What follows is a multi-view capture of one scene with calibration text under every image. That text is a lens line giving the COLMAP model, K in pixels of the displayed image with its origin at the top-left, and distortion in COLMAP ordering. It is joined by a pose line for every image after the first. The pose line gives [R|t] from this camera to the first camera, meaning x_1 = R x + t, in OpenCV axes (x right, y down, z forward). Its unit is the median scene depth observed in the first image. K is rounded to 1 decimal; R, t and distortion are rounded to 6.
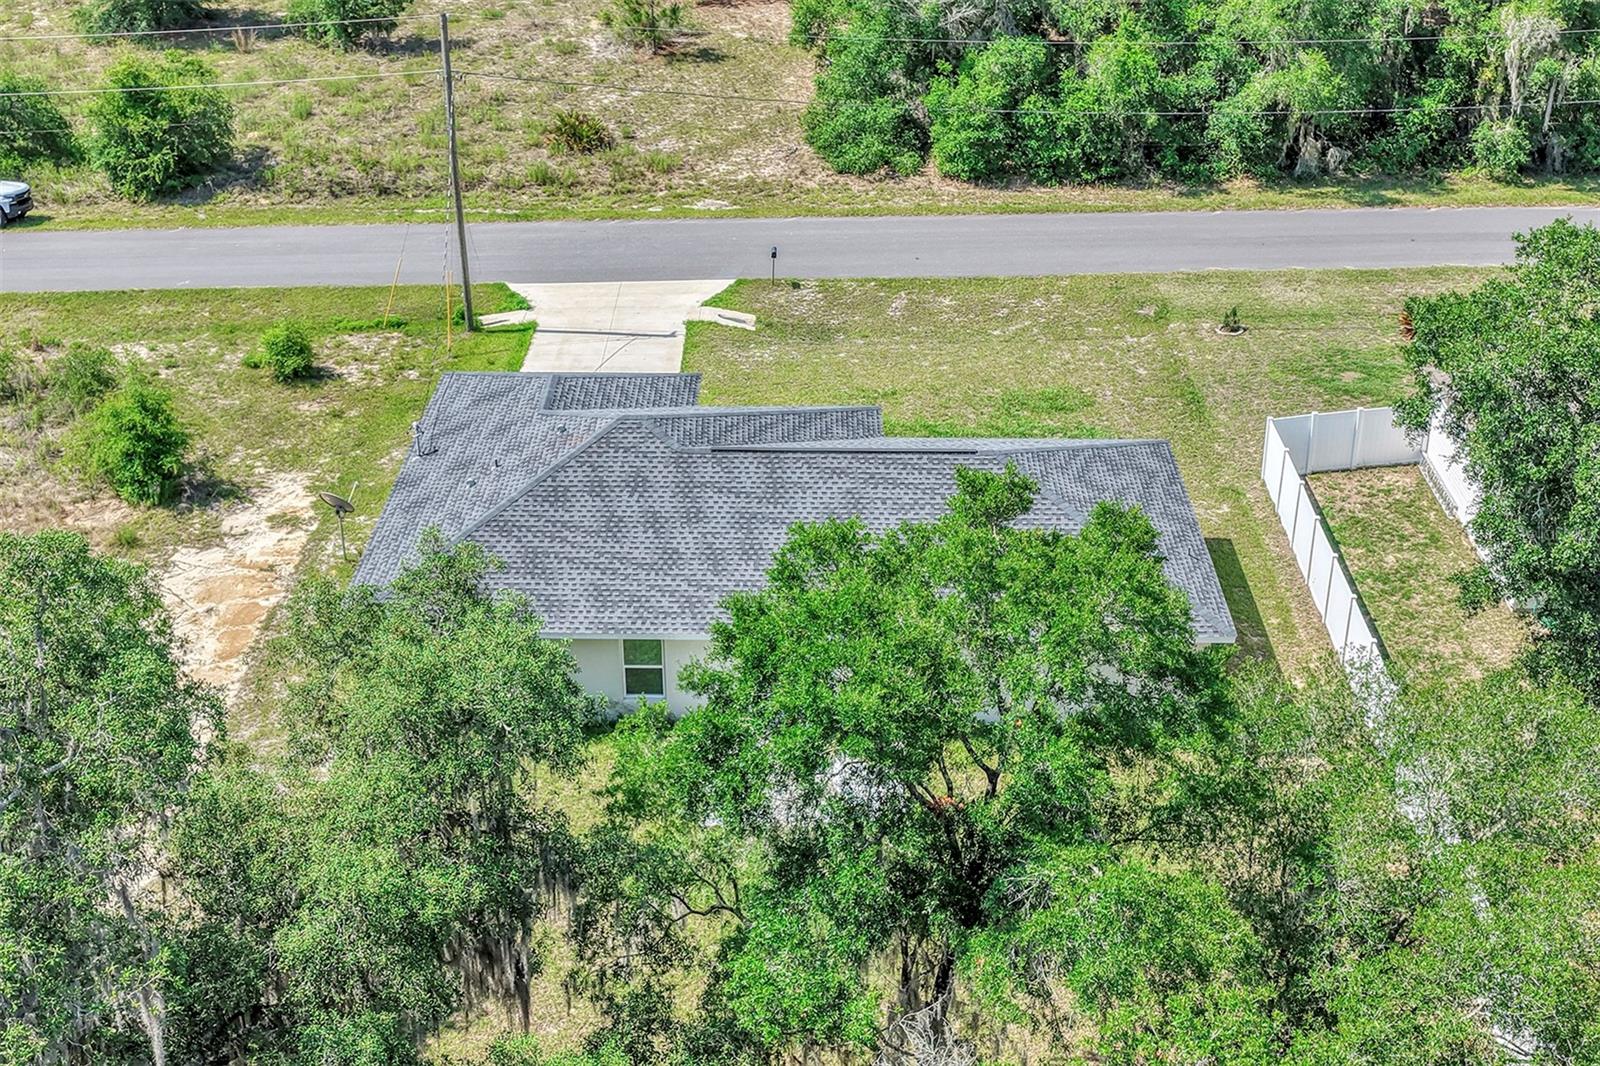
lens RADIAL K [[1962.9, 0, 777.1], [0, 1962.9, 531.8], [0, 0, 1]] dist [-0.002960, -0.028689]
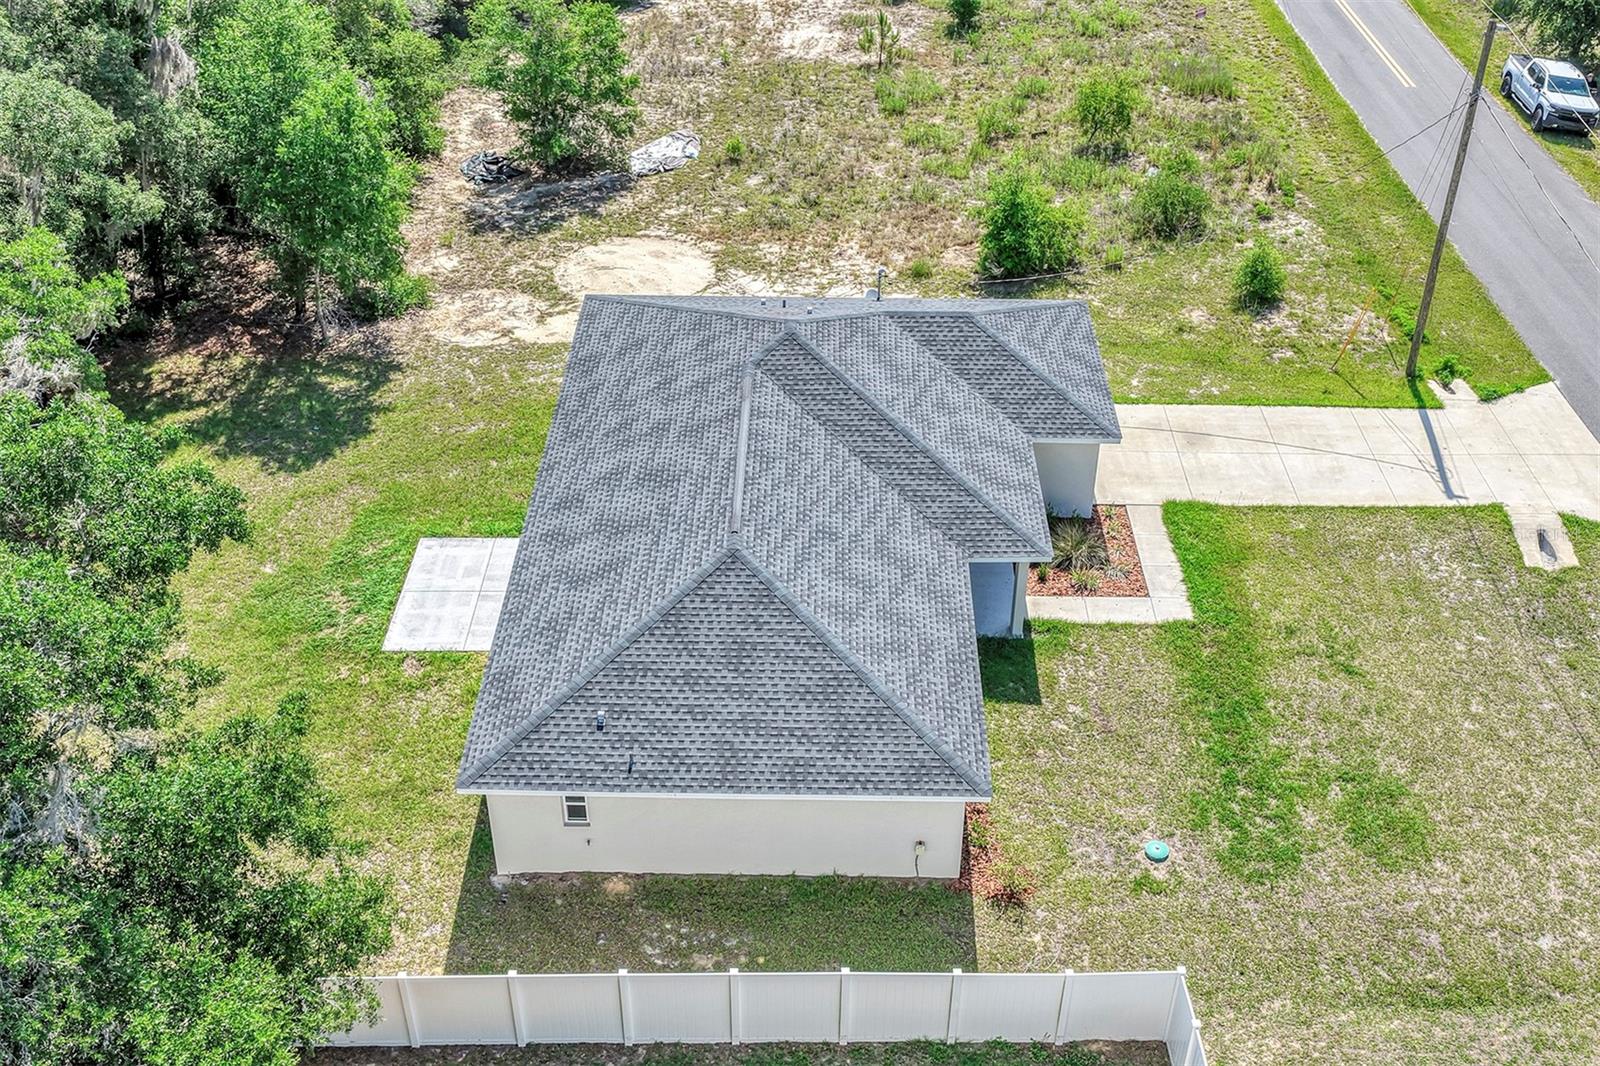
lens RADIAL K [[1644.1, 0, 800.0], [0, 1644.1, 533.0], [0, 0, 1]] dist [-0.012368, 0.015314]
pose [[0.006279, 0.582393, -0.812883, 0.427422], [-0.475697, 0.716769, 0.509858, -0.261937], [0.879587, 0.383484, 0.281543, 0.505627]]
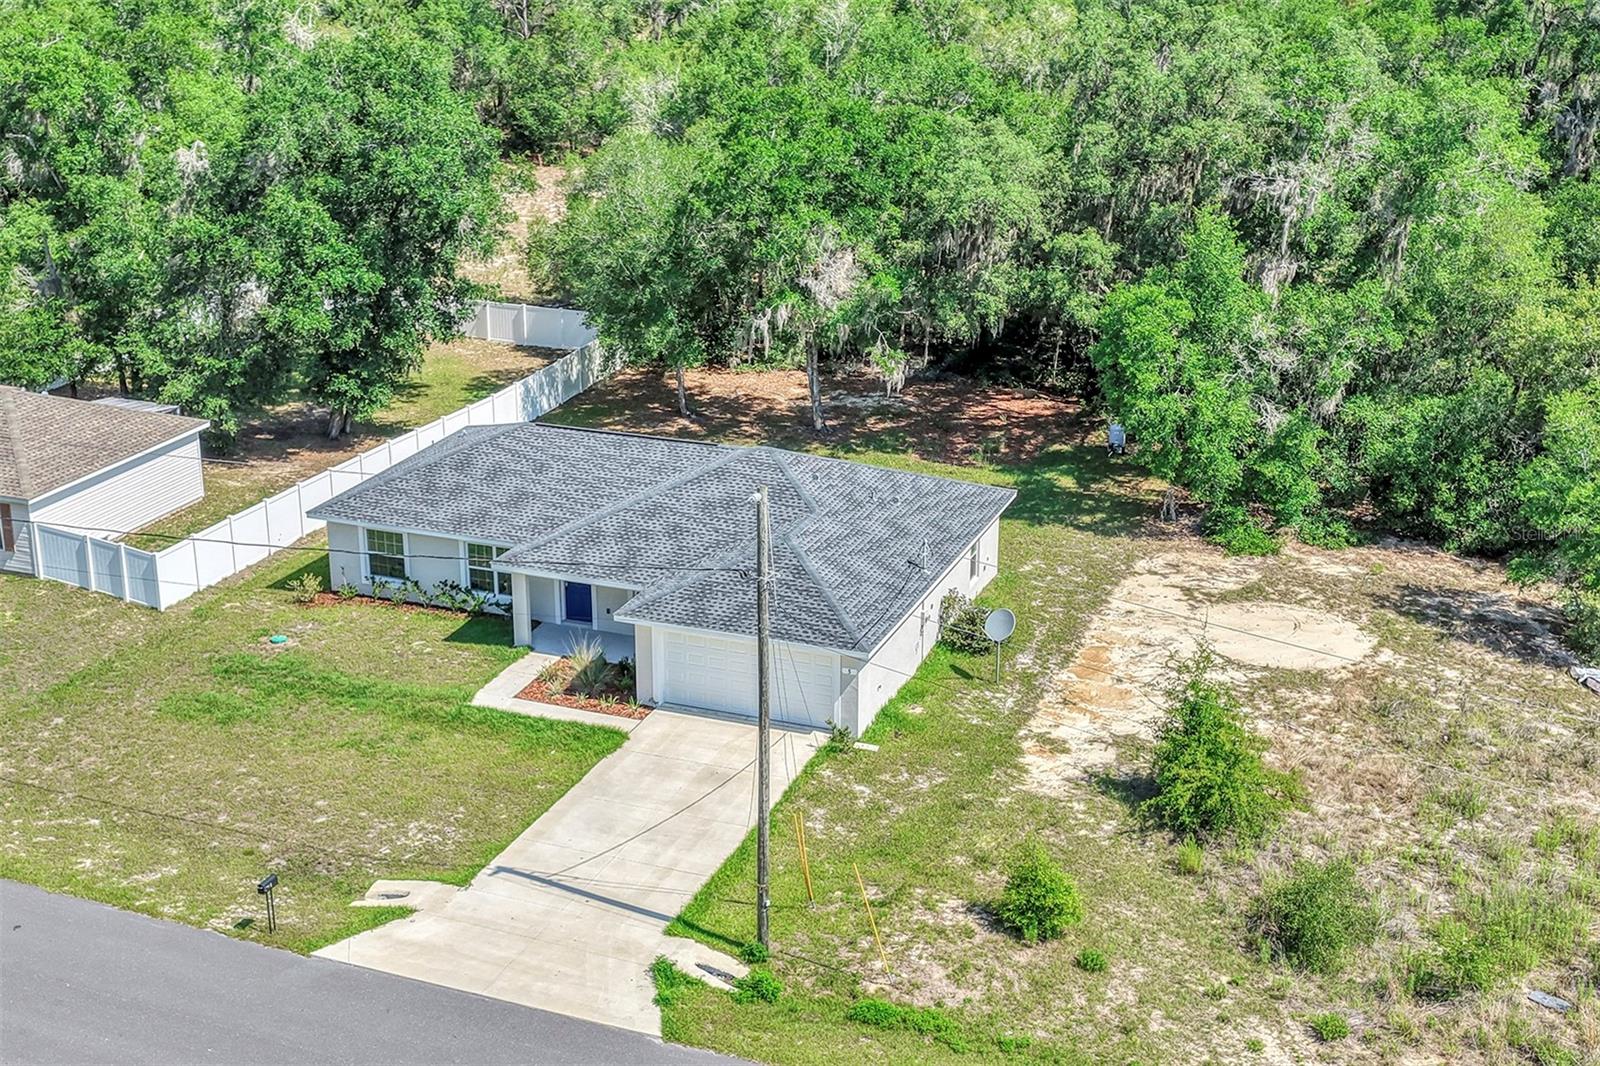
lens RADIAL K [[2086.0, 0, 800.0], [0, 2086.0, 533.0], [0, 0, 1]] dist [0.002941, -0.026019]
pose [[-0.941032, -0.110989, 0.319594, -0.327819], [0.161732, 0.682143, 0.713109, -0.602458], [-0.297156, 0.722747, -0.623967, 1.164681]]
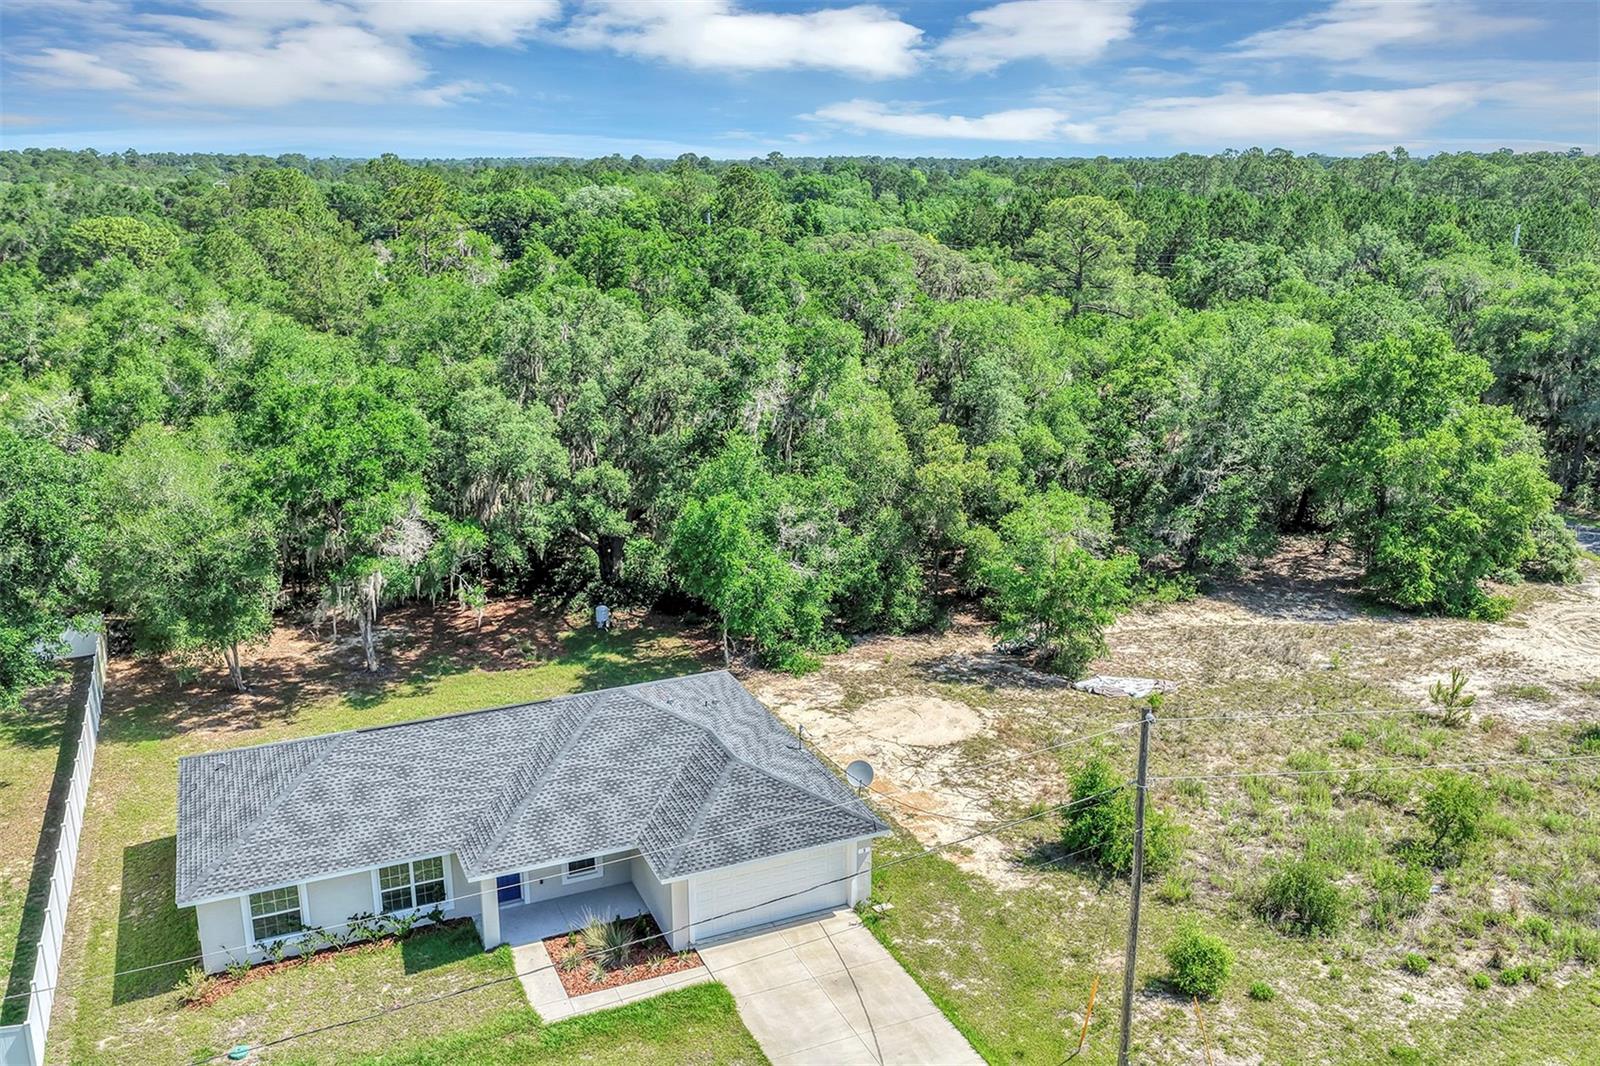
lens RADIAL K [[1325.6, 0, 800.0], [0, 1325.6, 533.0], [0, 0, 1]] dist [-0.001896, 0.009666]
pose [[-0.904704, 0.118991, -0.409087, 0.112653], [-0.198606, 0.731701, 0.652051, -0.490666], [0.376917, 0.671160, -0.638340, 0.989360]]
